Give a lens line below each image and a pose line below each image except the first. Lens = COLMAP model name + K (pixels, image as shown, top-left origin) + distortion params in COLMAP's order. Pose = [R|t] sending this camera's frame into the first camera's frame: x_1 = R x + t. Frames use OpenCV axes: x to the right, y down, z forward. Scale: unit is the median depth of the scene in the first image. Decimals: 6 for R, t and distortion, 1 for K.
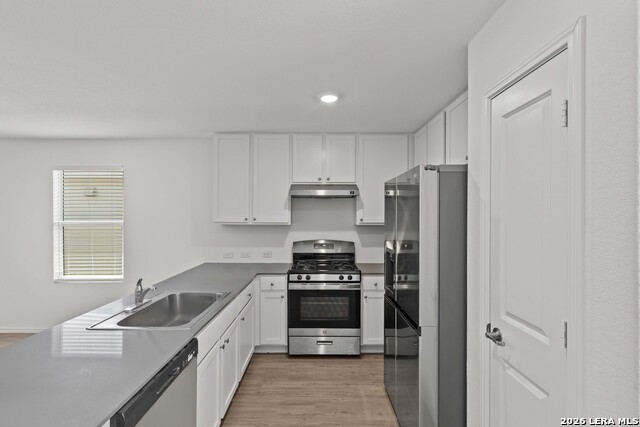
lens RADIAL K [[301.3, 0, 317.9], [0, 301.3, 217.8], [0, 0, 1]] dist [-0.002243, 0.000378]
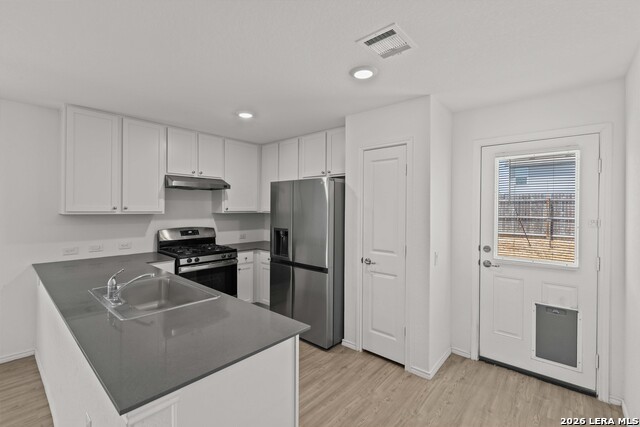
lens RADIAL K [[291.8, 0, 301.6], [0, 291.8, 211.8], [0, 0, 1]] dist [-0.003257, -0.000153]
pose [[0.670822, -0.009616, 0.741556, -0.560468], [-0.001854, 0.999891, 0.014644, 0.001042], [-0.741617, -0.011198, 0.670731, -0.021998]]
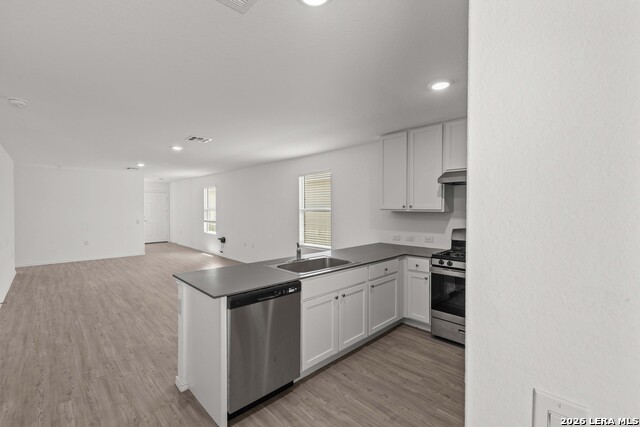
lens RADIAL K [[301.3, 0, 326.8], [0, 301.3, 208.2], [0, 0, 1]] dist [-0.002243, 0.000378]
pose [[0.678467, -0.002338, -0.734628, 0.428733], [0.007205, 0.999968, 0.003472, 0.005072], [0.734596, -0.007648, 0.678462, 0.014471]]
